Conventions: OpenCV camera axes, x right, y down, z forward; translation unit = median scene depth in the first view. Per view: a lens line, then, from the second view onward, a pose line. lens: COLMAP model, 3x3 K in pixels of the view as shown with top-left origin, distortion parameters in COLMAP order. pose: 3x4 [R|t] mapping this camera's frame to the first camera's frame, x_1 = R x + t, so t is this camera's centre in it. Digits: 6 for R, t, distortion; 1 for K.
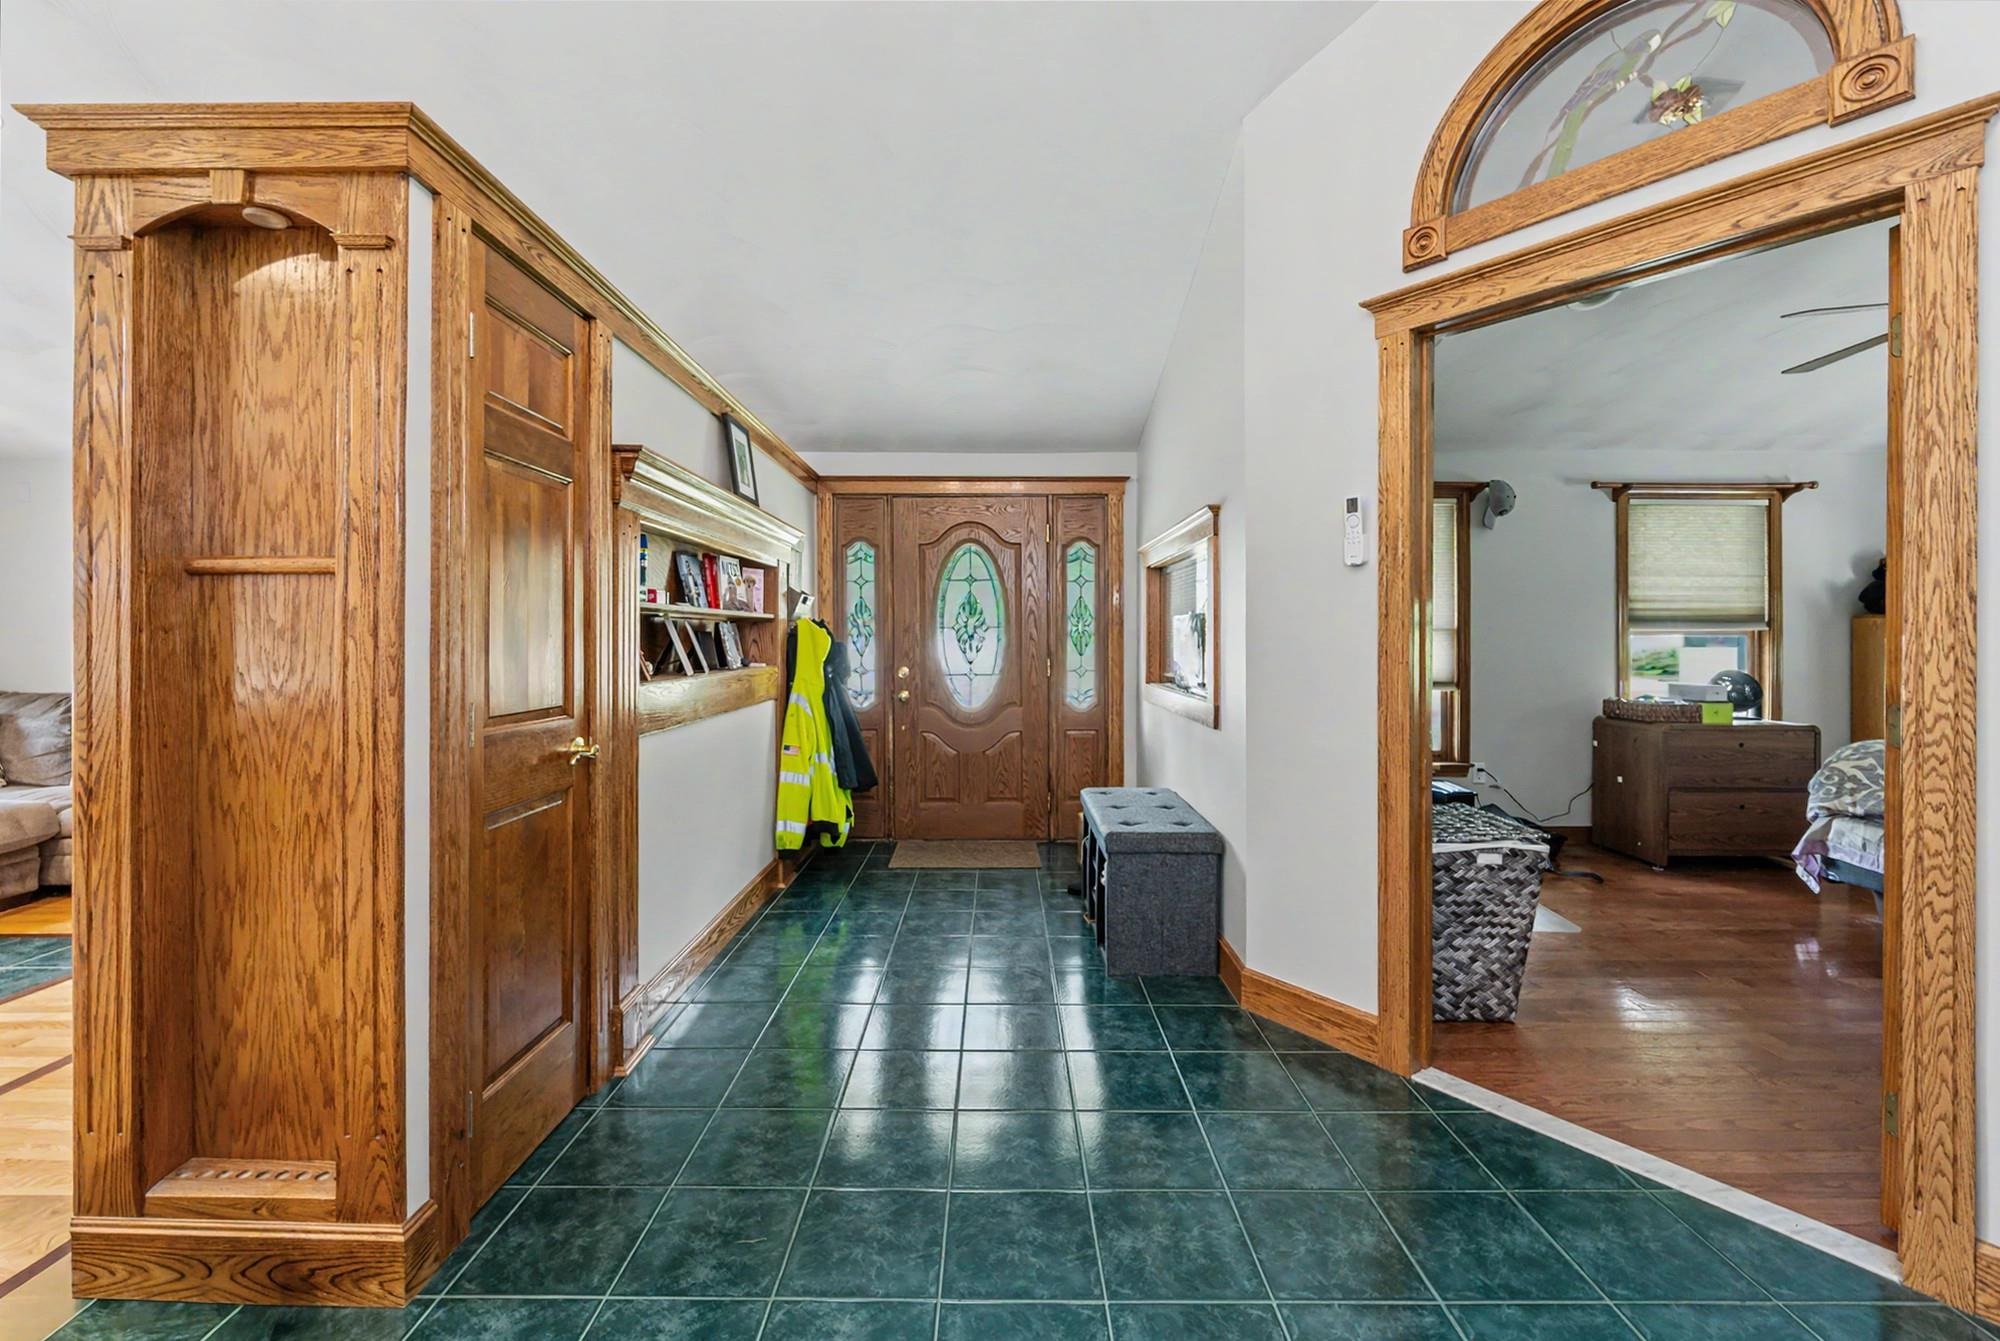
lens RADIAL K [[824.3, 0, 996.8], [0, 824.3, 637.9], [0, 0, 1]] dist [-0.001032, -0.000186]
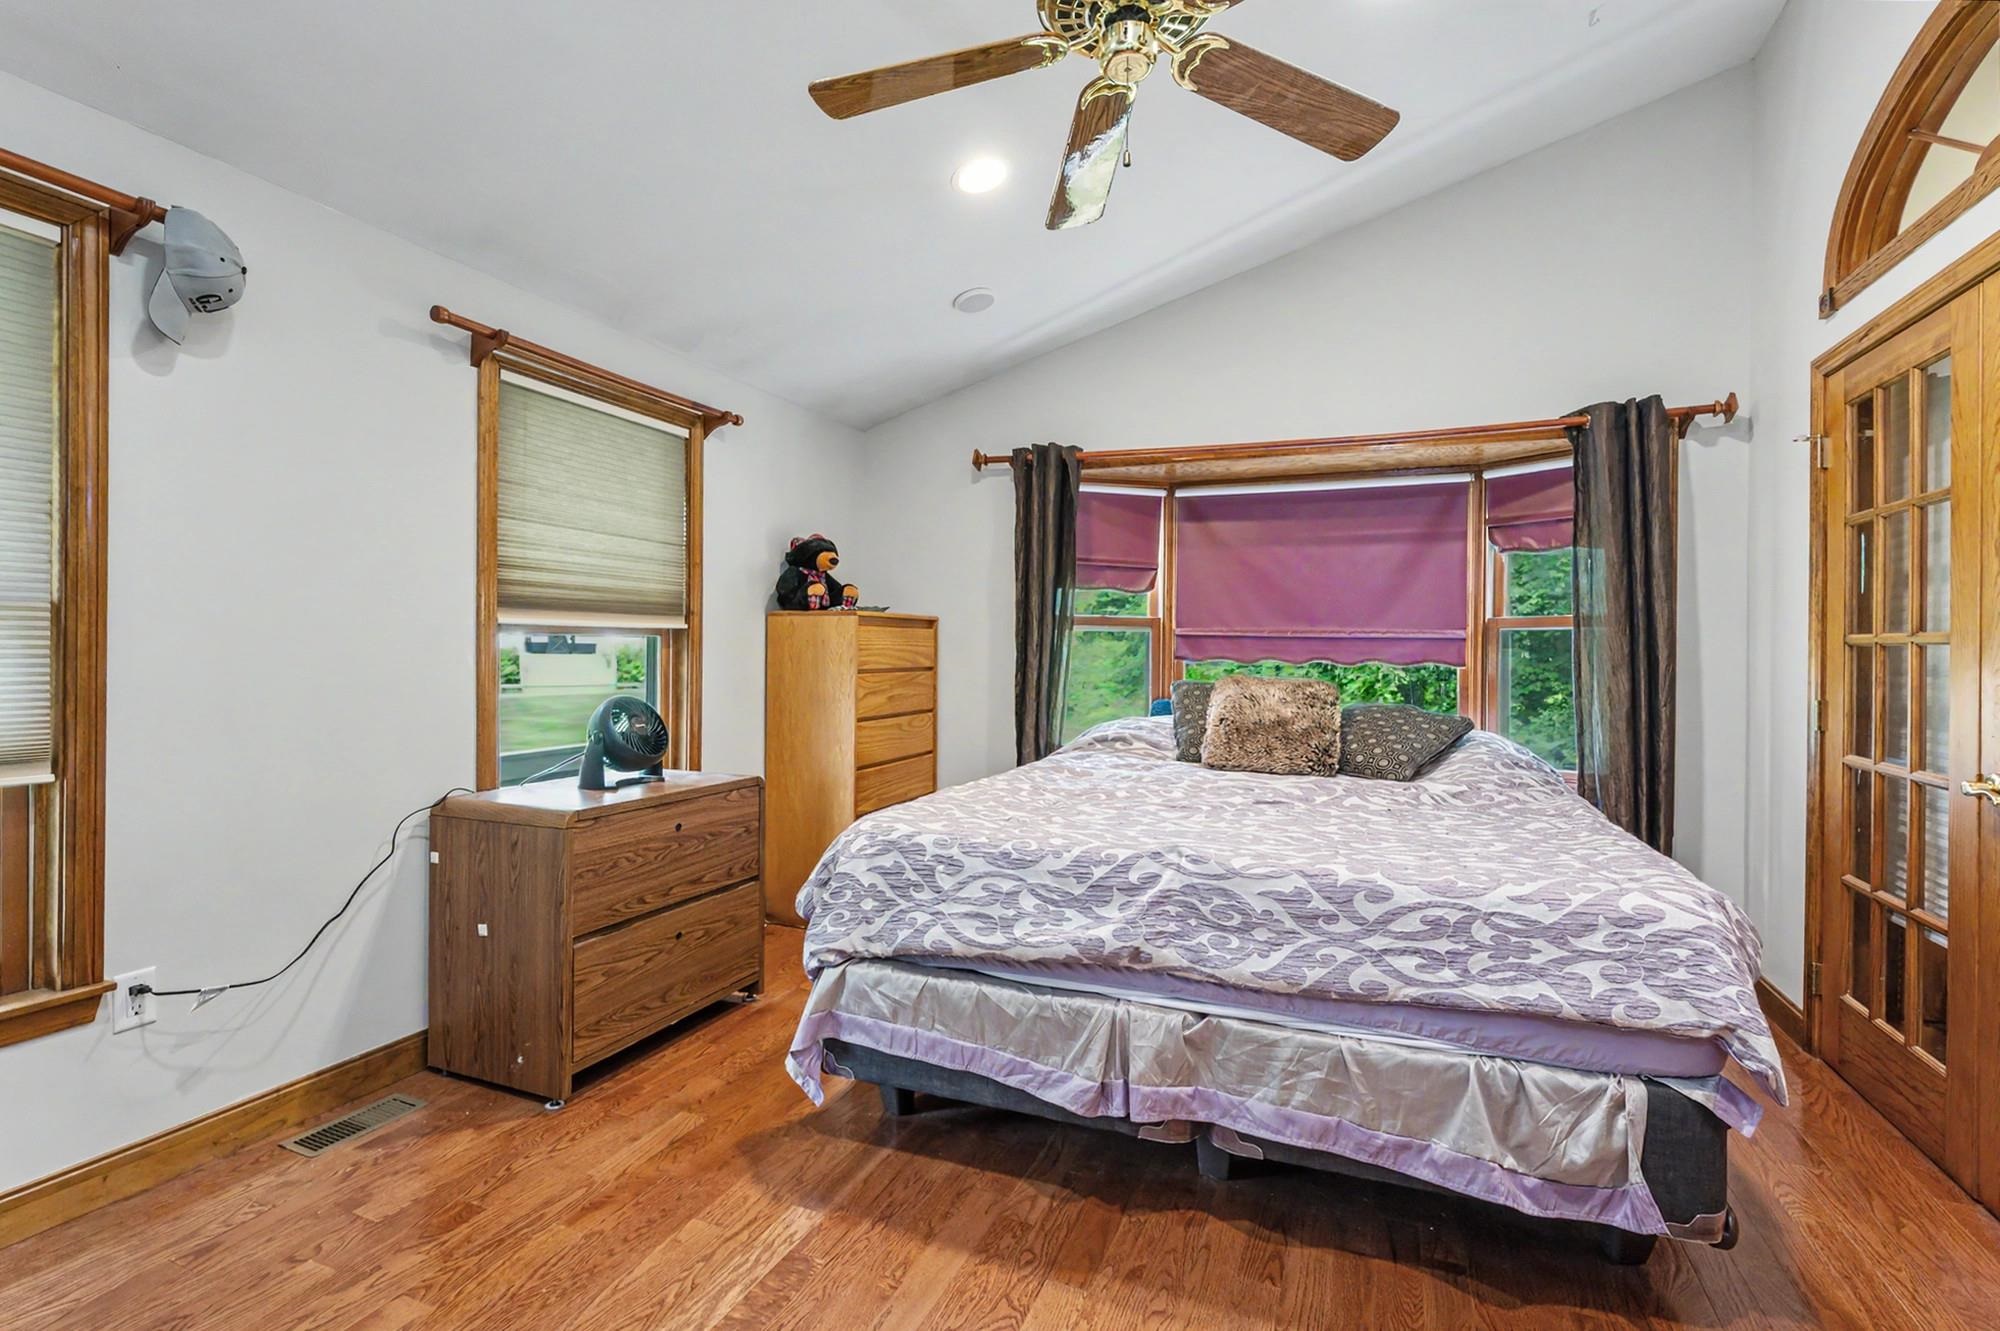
lens RADIAL K [[923.8, 0, 1003.8], [0, 923.8, 650.5], [0, 0, 1]] dist [-0.001627, -0.000005]
pose [[0.376493, 0.000238, 0.926419, 0.353147], [-0.010549, 0.999936, 0.004030, 0.002260], [-0.926359, -0.011290, 0.376472, 0.491620]]
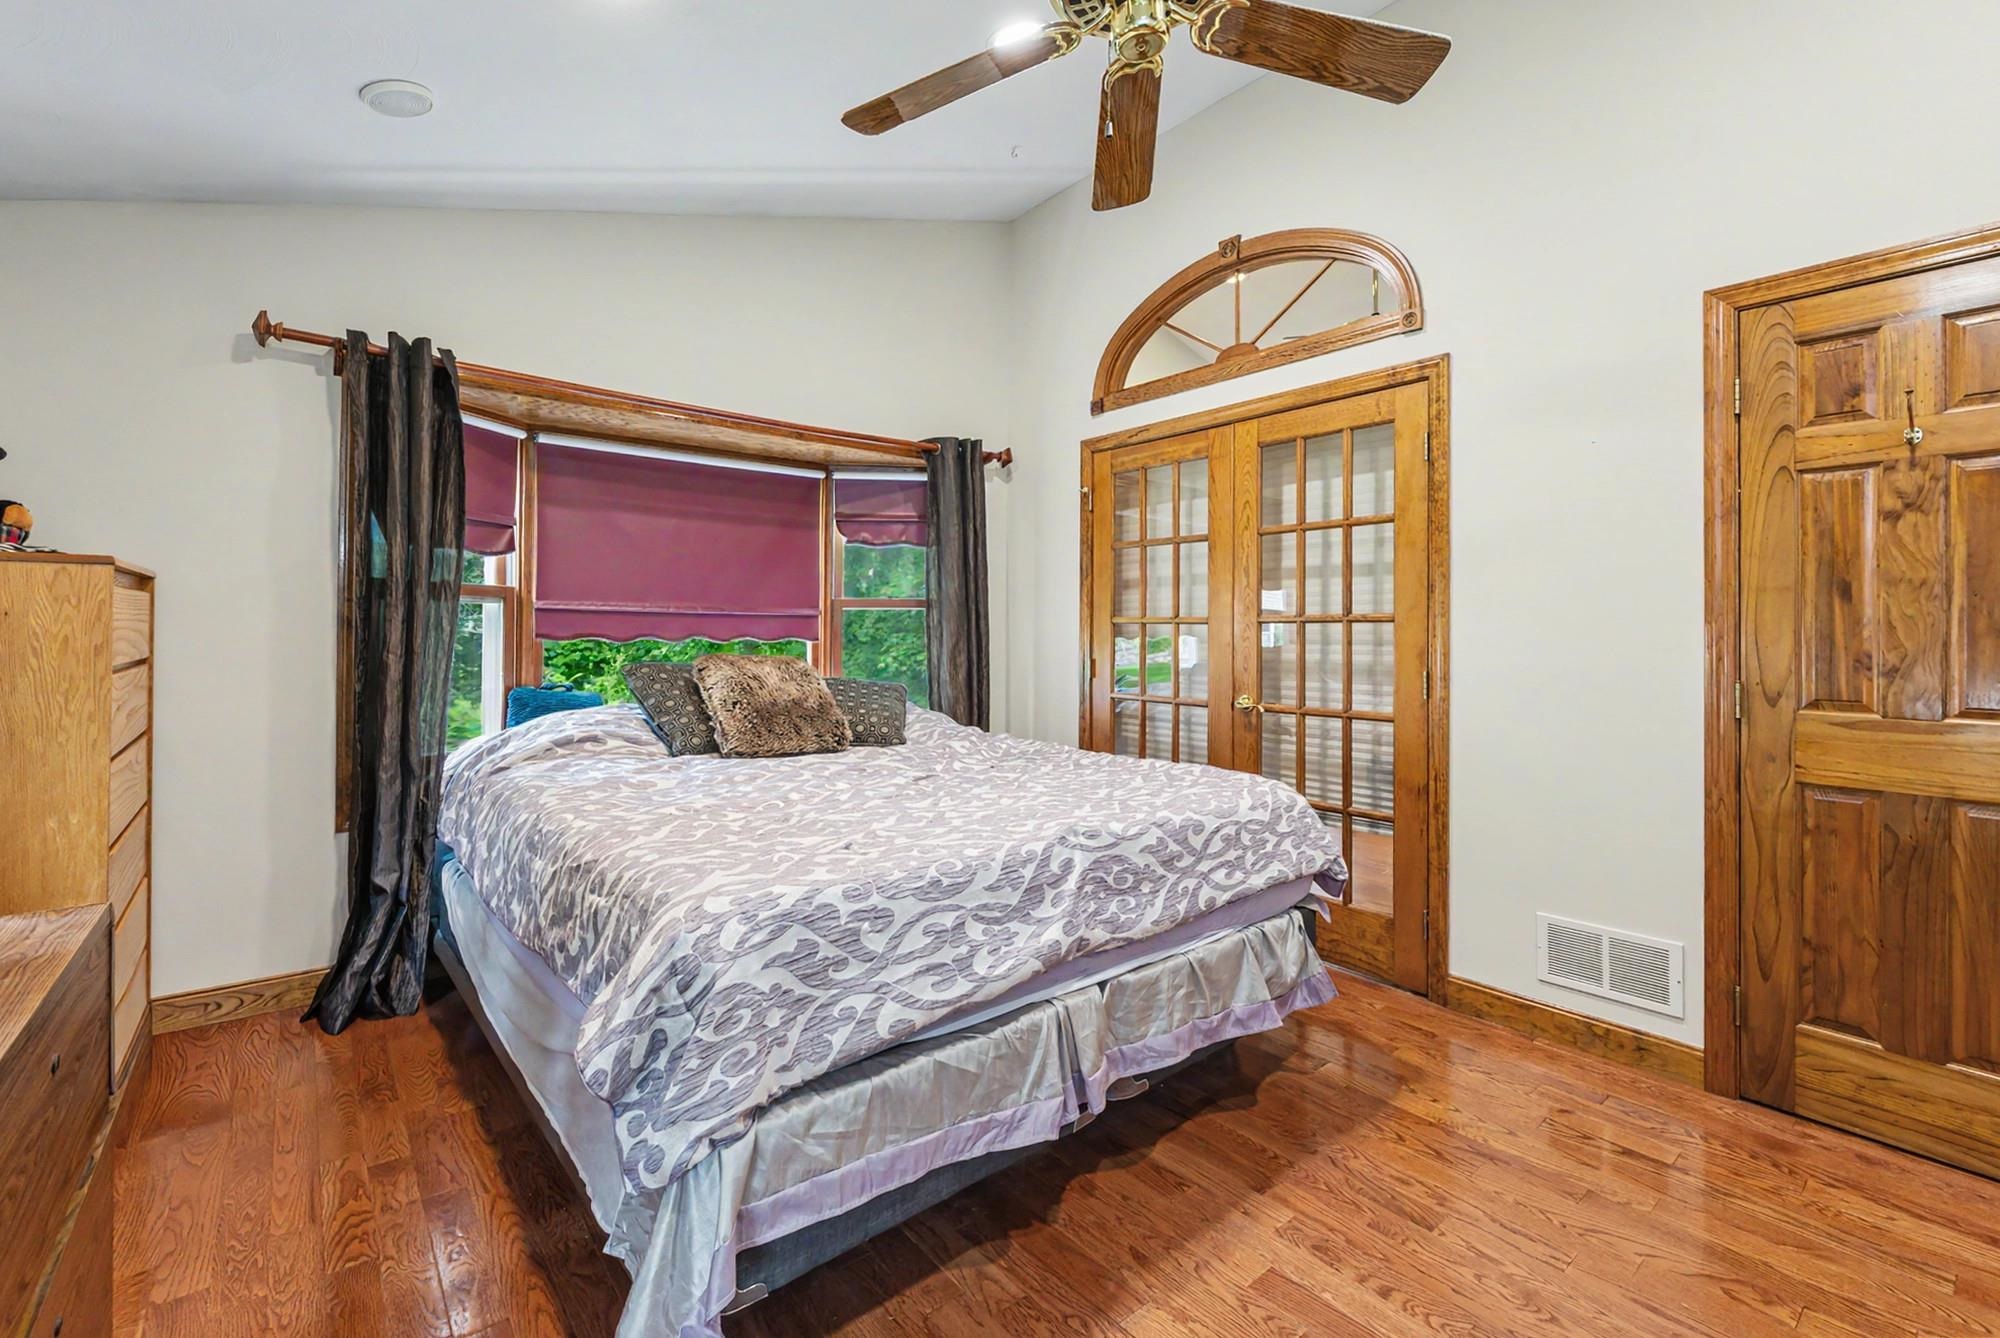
lens RADIAL K [[860.2, 0, 996.5], [0, 860.2, 622.8], [0, 0, 1]] dist [-0.000419, -0.000030]
pose [[-0.628753, -0.000963, 0.777604, 0.485115], [-0.009637, 0.999932, -0.006554, 0.001712], [-0.777545, -0.011614, -0.628720, 0.845730]]
